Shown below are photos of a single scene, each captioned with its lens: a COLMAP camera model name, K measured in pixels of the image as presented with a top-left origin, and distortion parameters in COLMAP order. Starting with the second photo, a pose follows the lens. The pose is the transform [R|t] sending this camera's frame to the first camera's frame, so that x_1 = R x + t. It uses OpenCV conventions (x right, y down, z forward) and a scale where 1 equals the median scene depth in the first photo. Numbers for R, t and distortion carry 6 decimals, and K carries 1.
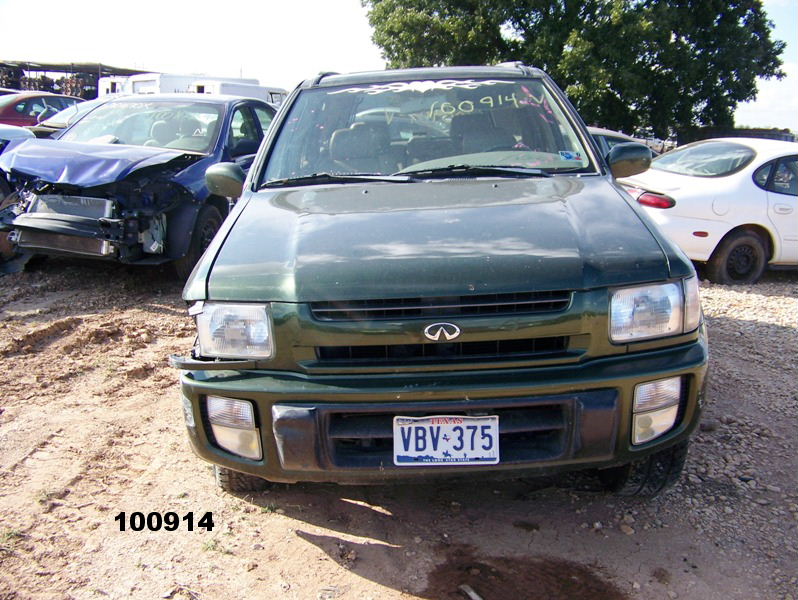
lens RADIAL K [[845.9, 0, 424.8], [0, 845.9, 299.6], [0, 0, 1]] dist [-0.250390, 0.278110]
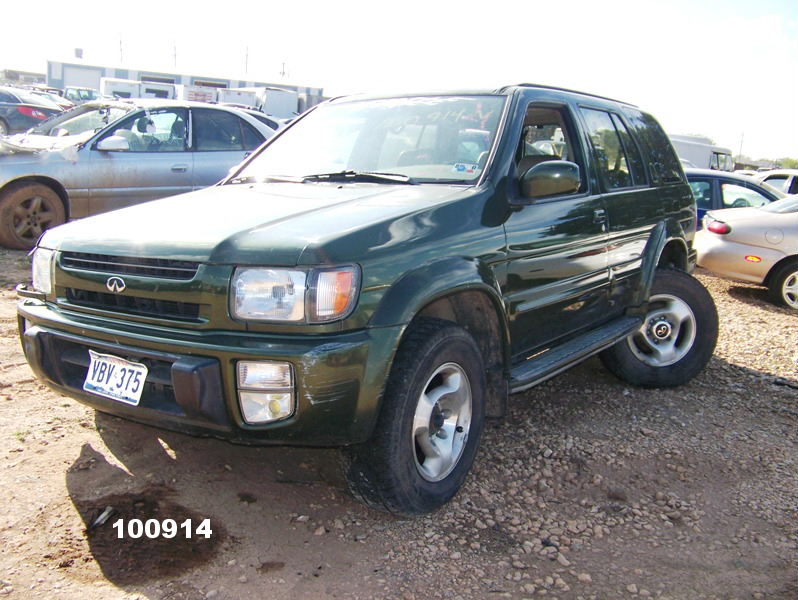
lens RADIAL K [[845.9, 0, 424.8], [0, 845.9, 299.6], [0, 0, 1]] dist [-0.250390, 0.278110]
pose [[0.834577, 0.125458, -0.536416, 0.967691], [-0.163379, 0.986283, -0.023518, 0.013626], [0.526108, 0.107266, 0.843626, 0.233179]]
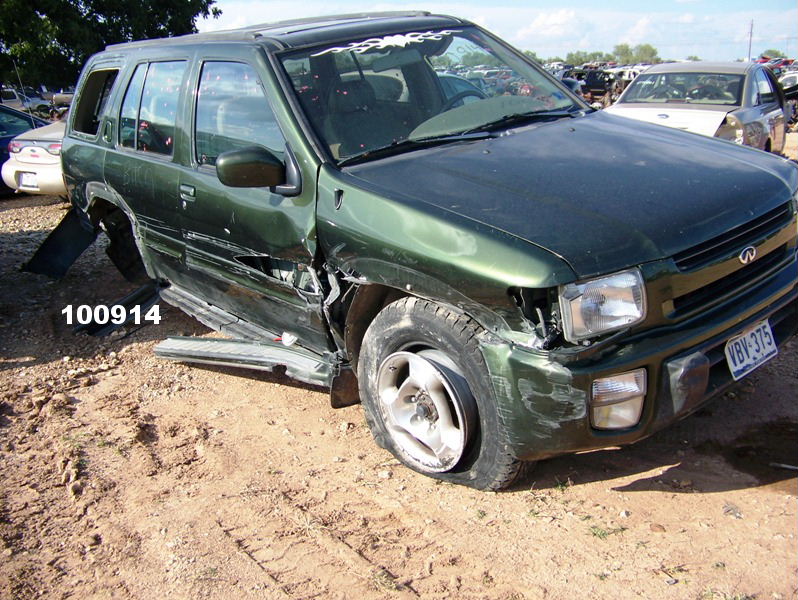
lens RADIAL K [[845.9, 0, 424.8], [0, 845.9, 299.6], [0, 0, 1]] dist [-0.250390, 0.278110]
pose [[0.764210, -0.247706, 0.595504, -0.945839], [0.208831, 0.968602, 0.134907, -0.138487], [-0.610224, 0.021263, 0.791944, 0.365606]]
